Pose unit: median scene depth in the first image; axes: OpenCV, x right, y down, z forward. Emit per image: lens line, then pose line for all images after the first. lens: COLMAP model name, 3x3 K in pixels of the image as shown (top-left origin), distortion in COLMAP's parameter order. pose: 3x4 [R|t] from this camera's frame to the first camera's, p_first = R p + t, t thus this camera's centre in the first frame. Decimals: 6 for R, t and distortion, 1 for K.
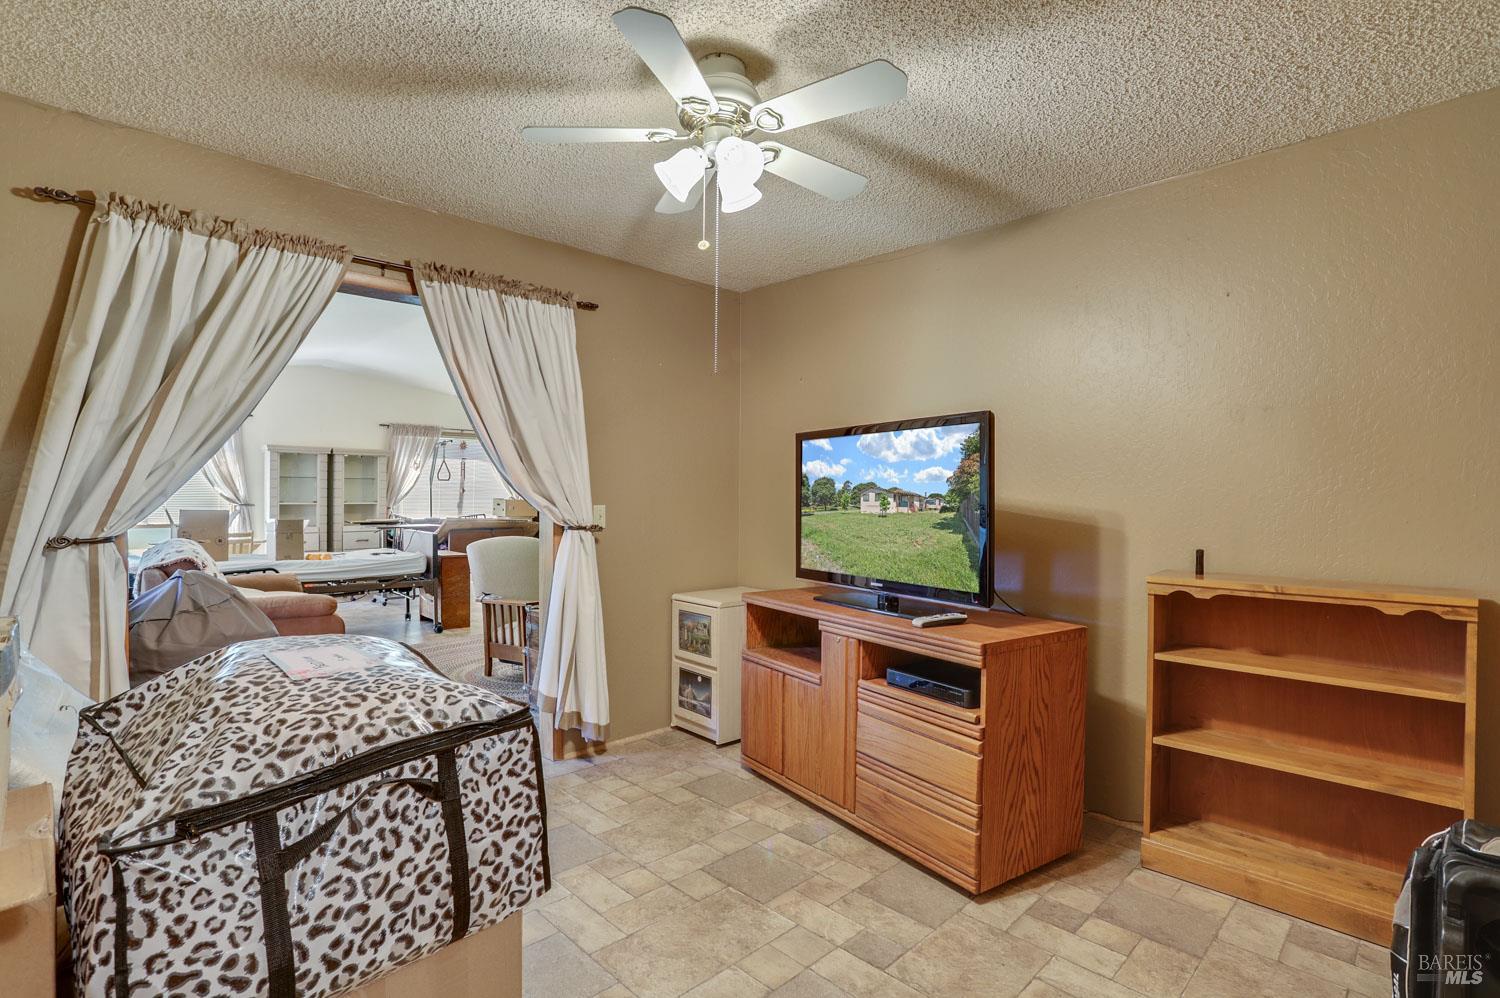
lens RADIAL K [[721.3, 0, 737.0], [0, 721.3, 490.2], [0, 0, 1]] dist [-0.058709, 0.014838]
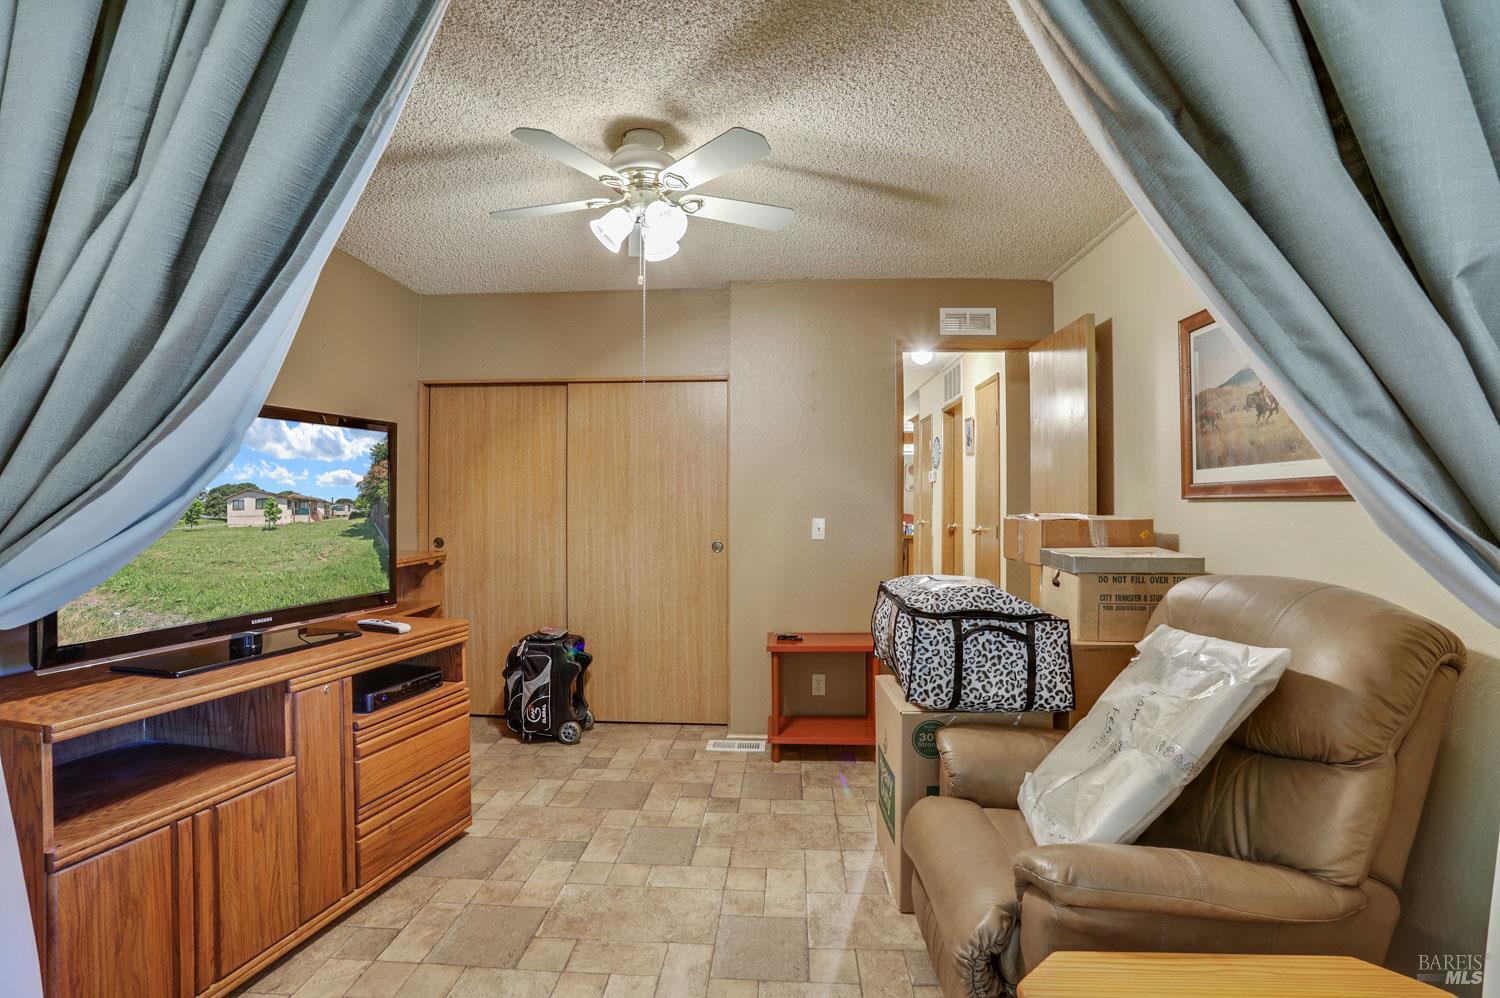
lens RADIAL K [[721.3, 0, 738.8], [0, 721.3, 496.5], [0, 0, 1]] dist [-0.058709, 0.014838]
pose [[-0.659015, 0.004146, 0.752118, -0.728503], [-0.000080, 0.999984, -0.005583, 0.006746], [-0.752130, -0.003740, -0.659004, 1.189241]]
